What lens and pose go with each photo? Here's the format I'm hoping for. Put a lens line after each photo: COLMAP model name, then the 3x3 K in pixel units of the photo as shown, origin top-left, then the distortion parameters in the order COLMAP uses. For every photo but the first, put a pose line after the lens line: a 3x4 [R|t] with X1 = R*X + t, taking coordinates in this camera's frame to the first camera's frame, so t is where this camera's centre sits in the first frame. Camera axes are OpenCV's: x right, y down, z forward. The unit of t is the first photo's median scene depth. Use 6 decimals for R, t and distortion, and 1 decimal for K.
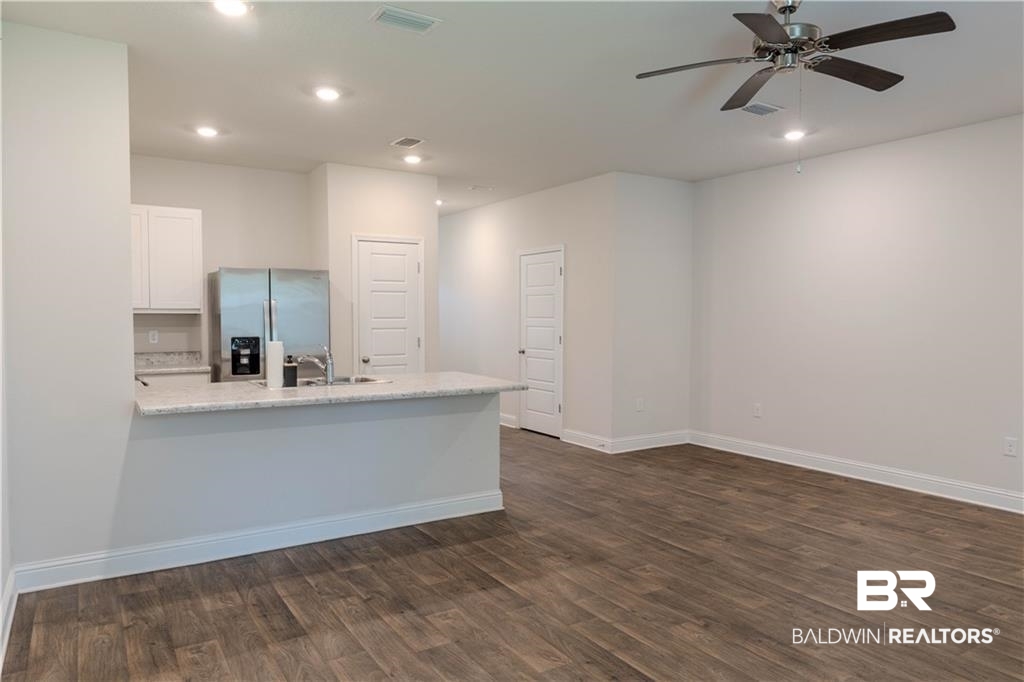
lens RADIAL K [[677.7, 0, 517.6], [0, 677.7, 340.6], [0, 0, 1]] dist [-0.008497, 0.000227]
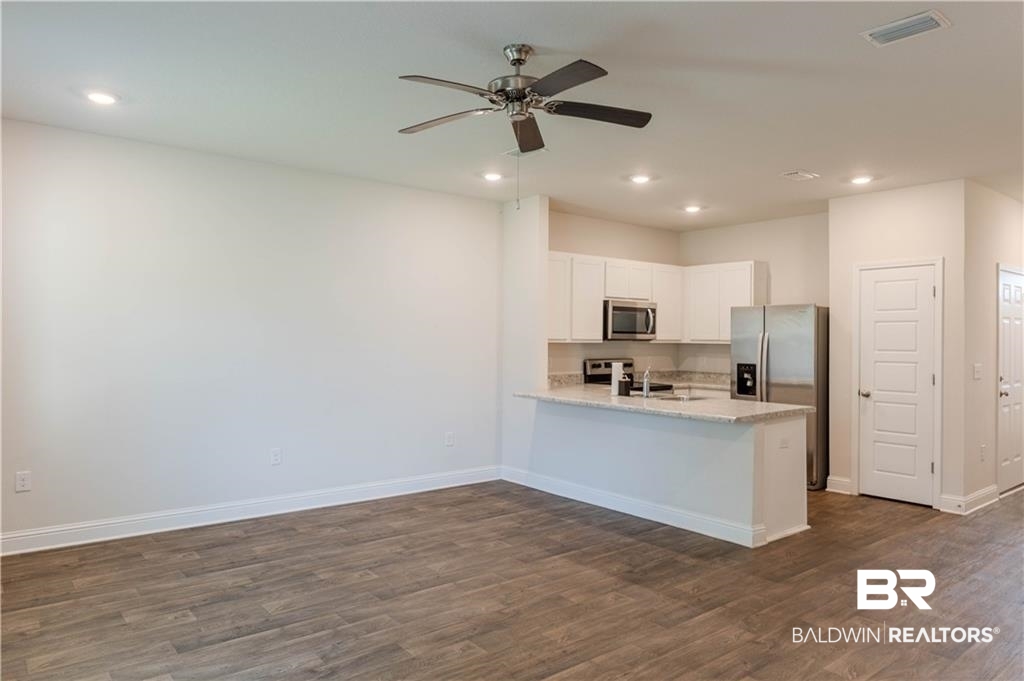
lens RADIAL K [[677.7, 0, 517.6], [0, 677.7, 340.1], [0, 0, 1]] dist [-0.008497, 0.000227]
pose [[0.115011, 0.000613, -0.993364, 1.037612], [-0.049098, 0.998781, -0.005068, -0.029005], [0.992150, 0.049355, 0.114901, 0.630906]]
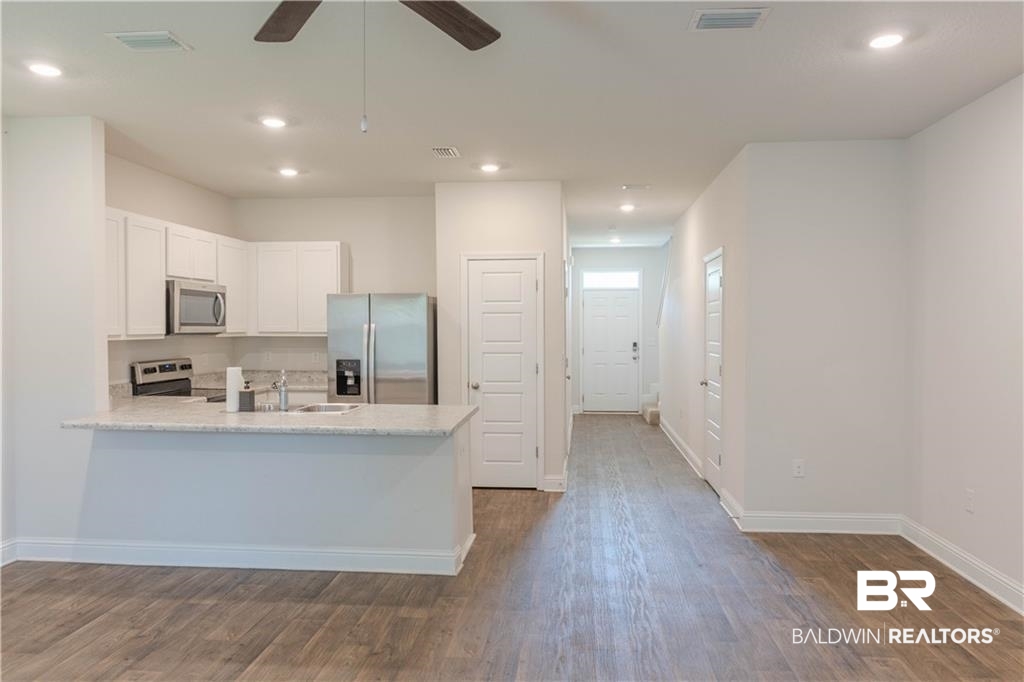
lens RADIAL K [[705.0, 0, 512.0], [0, 705.0, 341.0], [0, 0, 1]] dist [0.010401, -0.001843]
pose [[0.786500, 0.010738, -0.617496, 0.658627], [-0.023199, 0.999657, -0.012164, -0.036525], [0.617154, 0.023892, 0.786480, 0.407095]]
